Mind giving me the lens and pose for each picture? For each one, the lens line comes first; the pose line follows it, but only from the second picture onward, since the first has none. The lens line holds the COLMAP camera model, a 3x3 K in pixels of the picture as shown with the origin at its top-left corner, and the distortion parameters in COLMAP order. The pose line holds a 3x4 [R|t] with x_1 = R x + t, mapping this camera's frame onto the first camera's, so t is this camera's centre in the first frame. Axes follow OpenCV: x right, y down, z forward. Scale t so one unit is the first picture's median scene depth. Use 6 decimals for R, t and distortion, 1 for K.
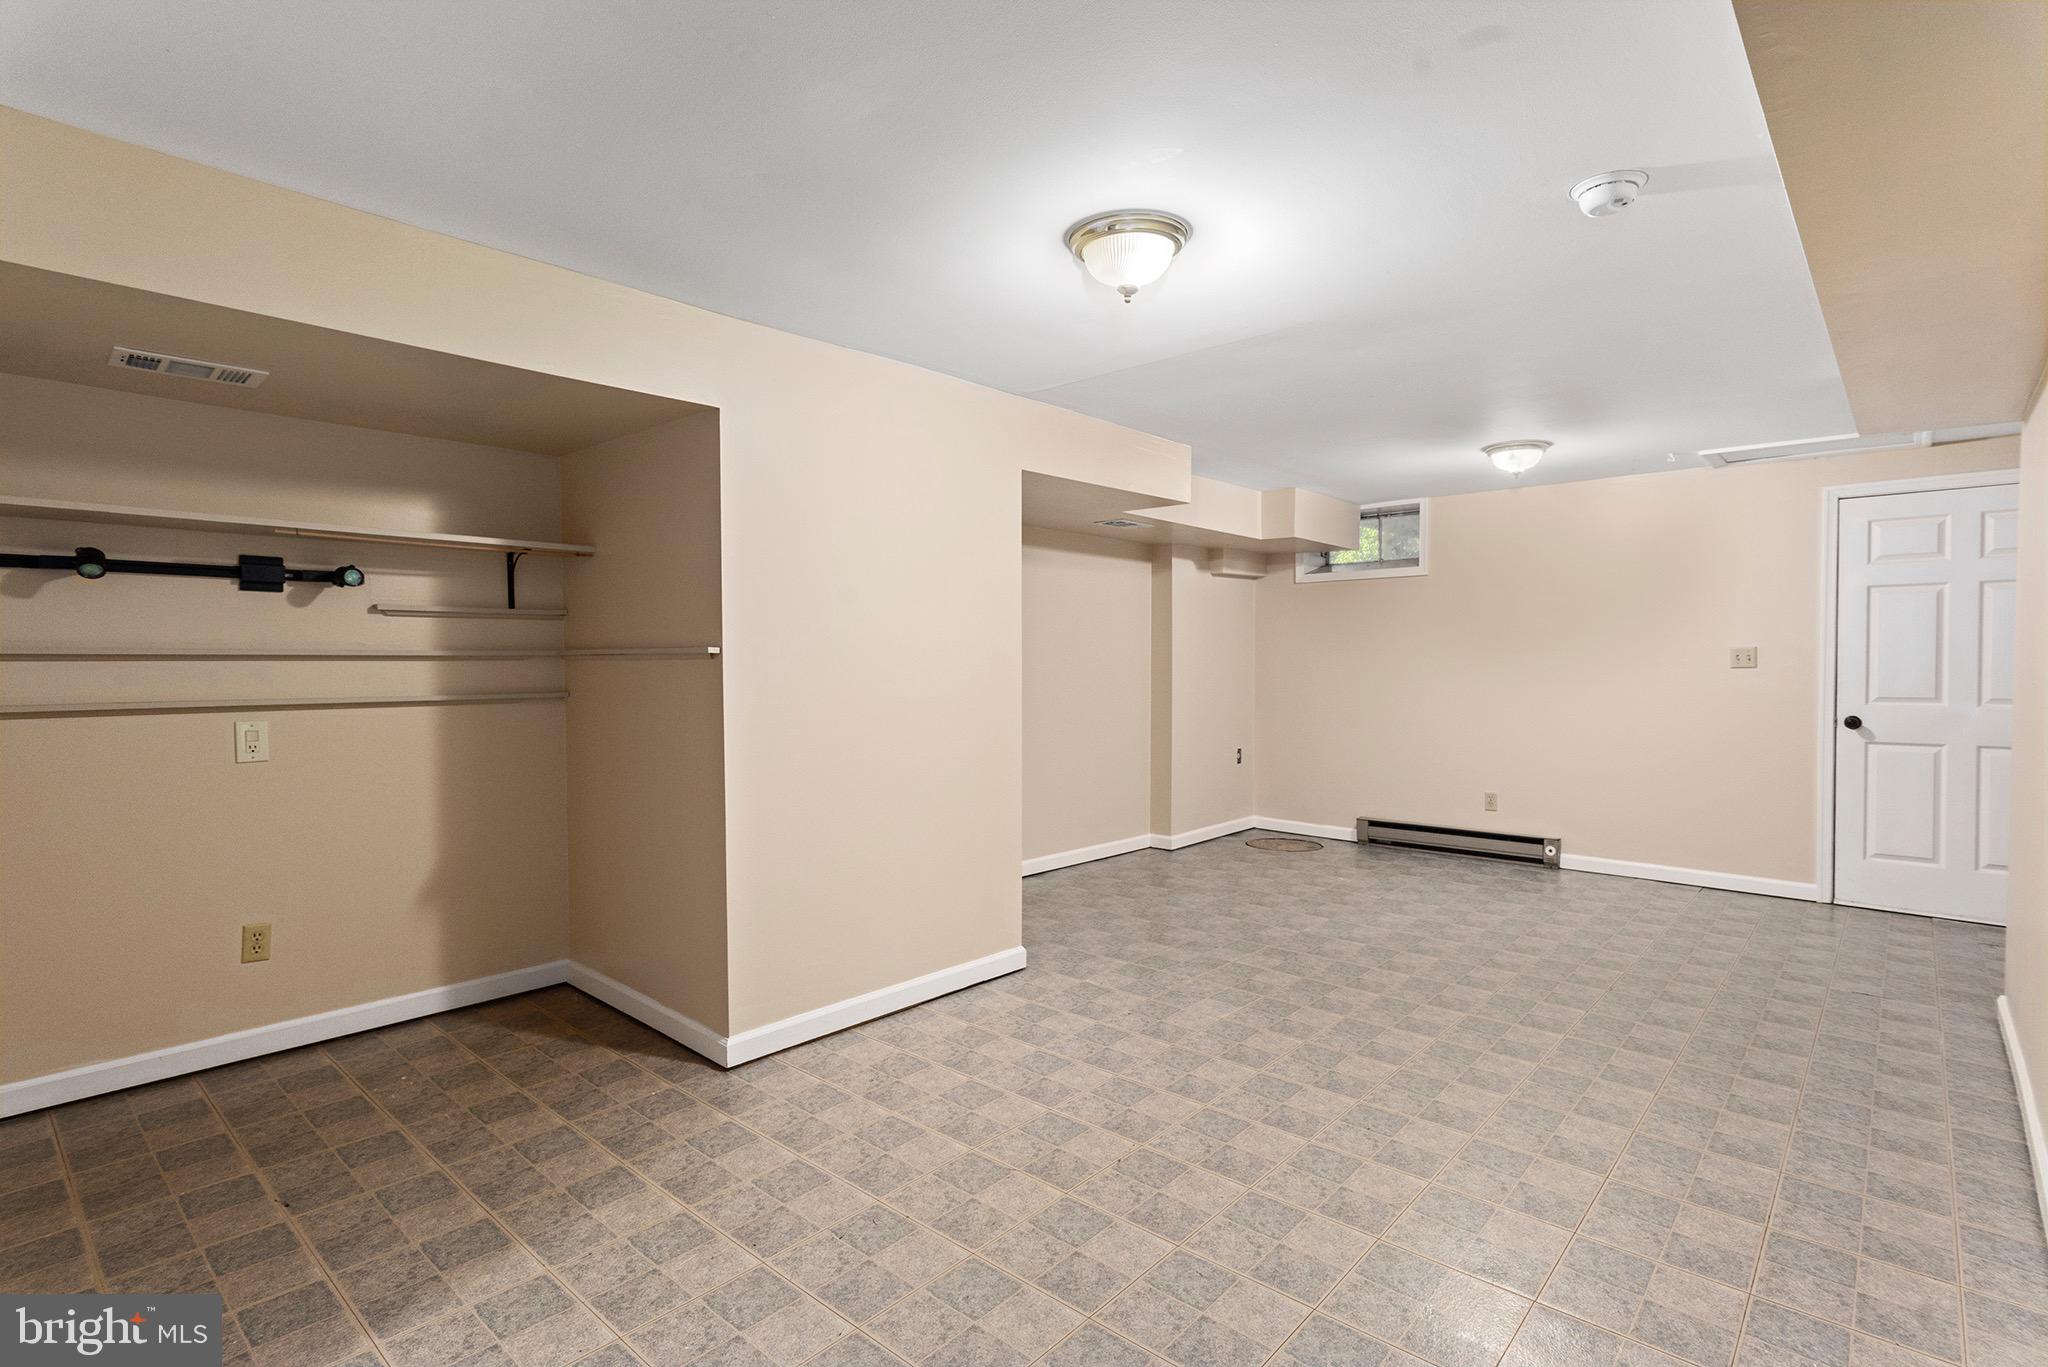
lens RADIAL K [[988.9, 0, 999.7], [0, 988.9, 680.7], [0, 0, 1]] dist [0.003319, 0.000205]
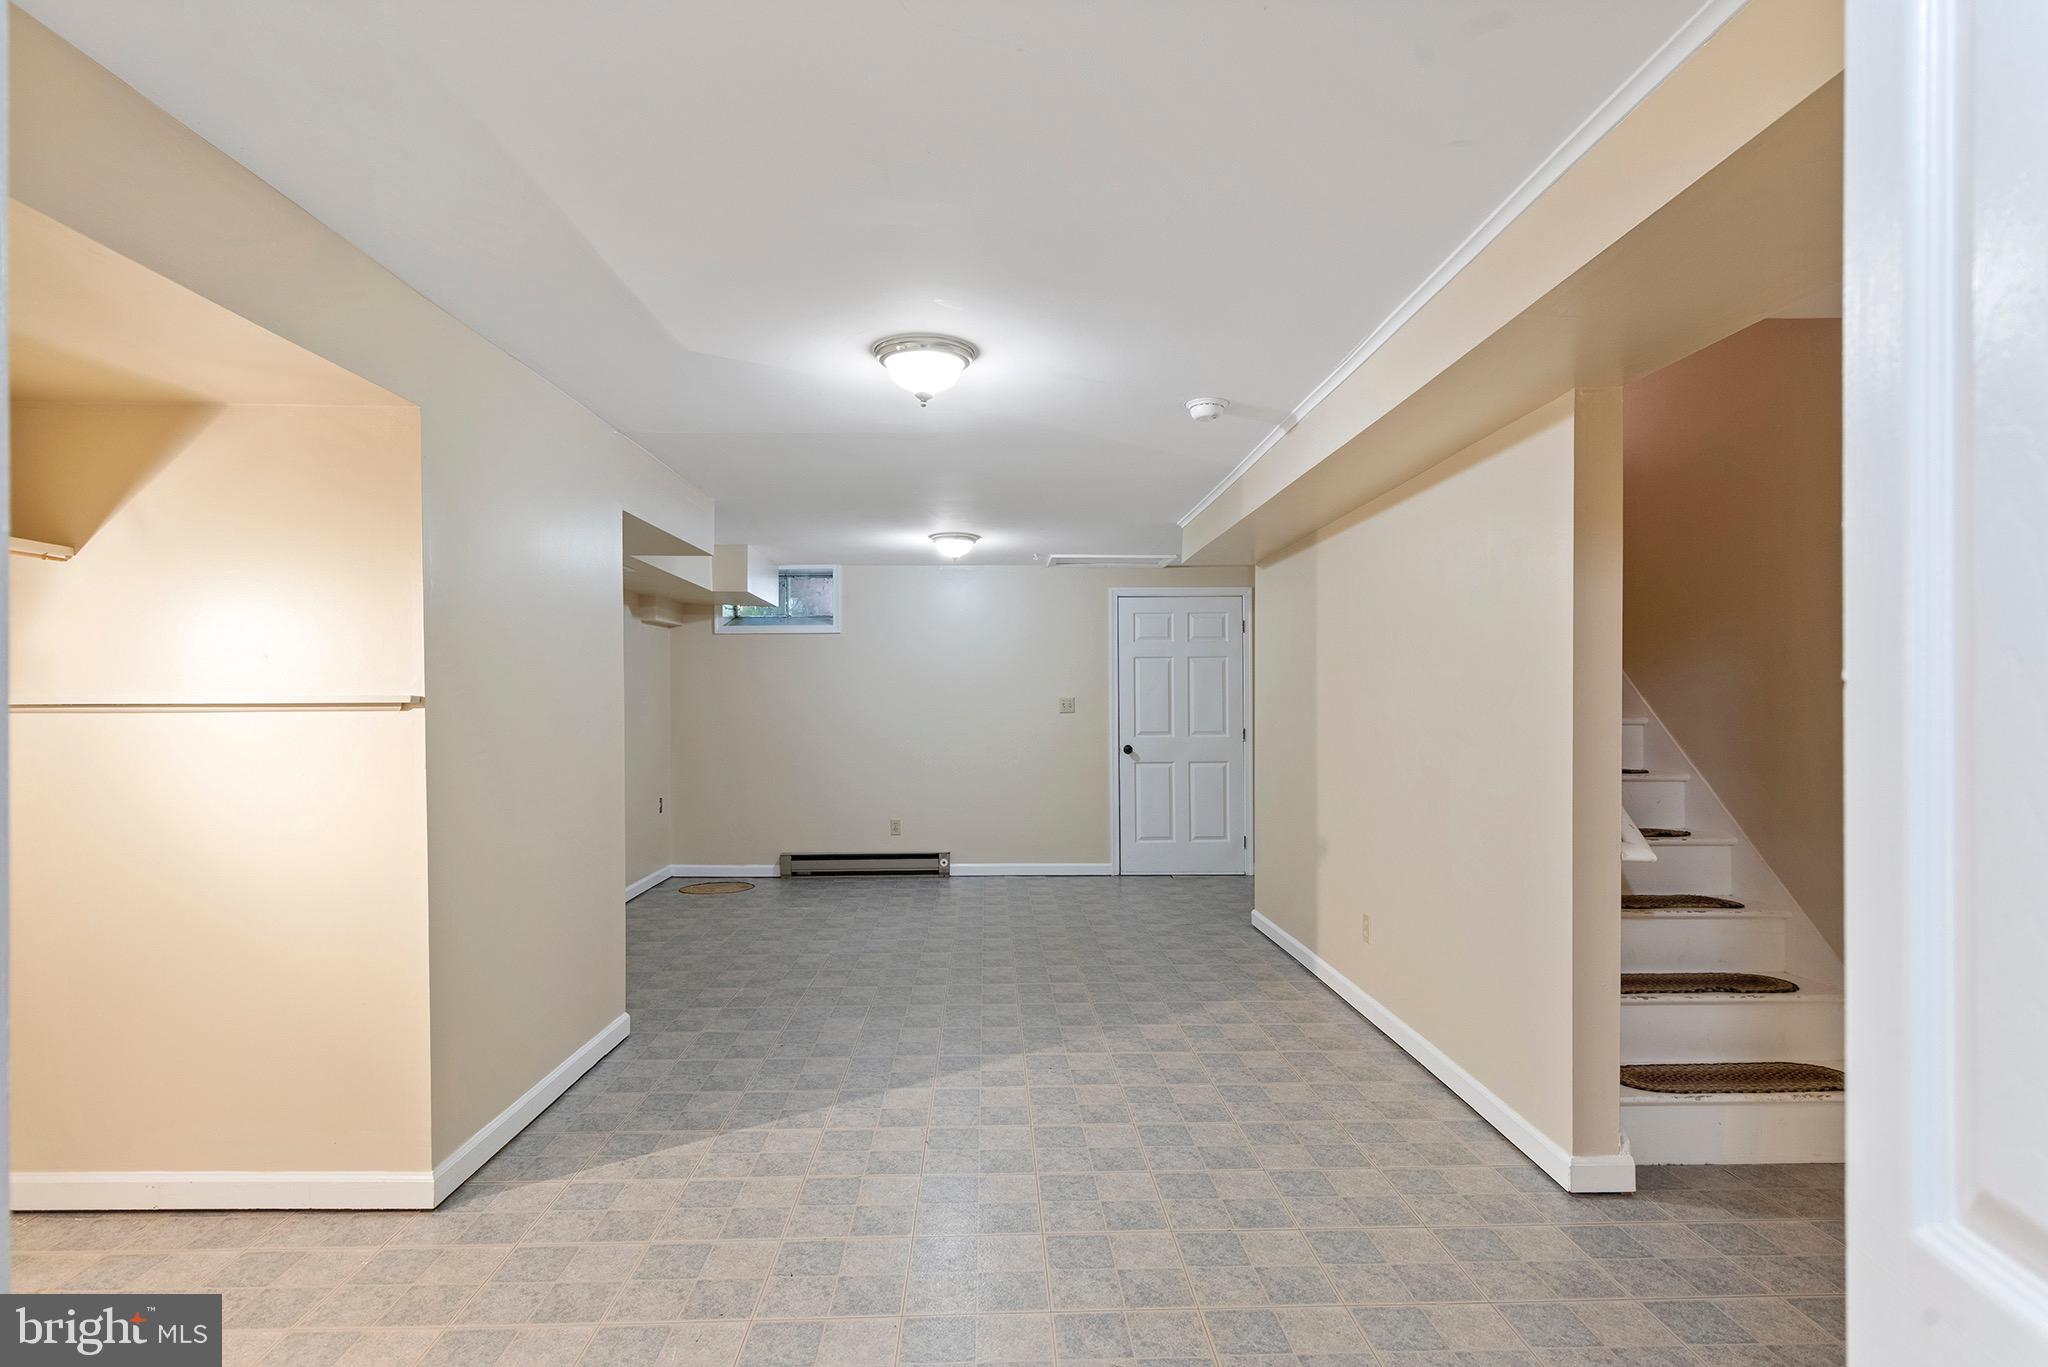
lens RADIAL K [[1023.5, 0, 1002.6], [0, 1023.5, 687.6], [0, 0, 1]] dist [0.013585, -0.000879]
pose [[0.724868, 0.010766, 0.688804, -0.311193], [0.017774, 0.999253, -0.034323, -0.000189], [-0.688658, 0.037122, 0.724135, 0.026725]]
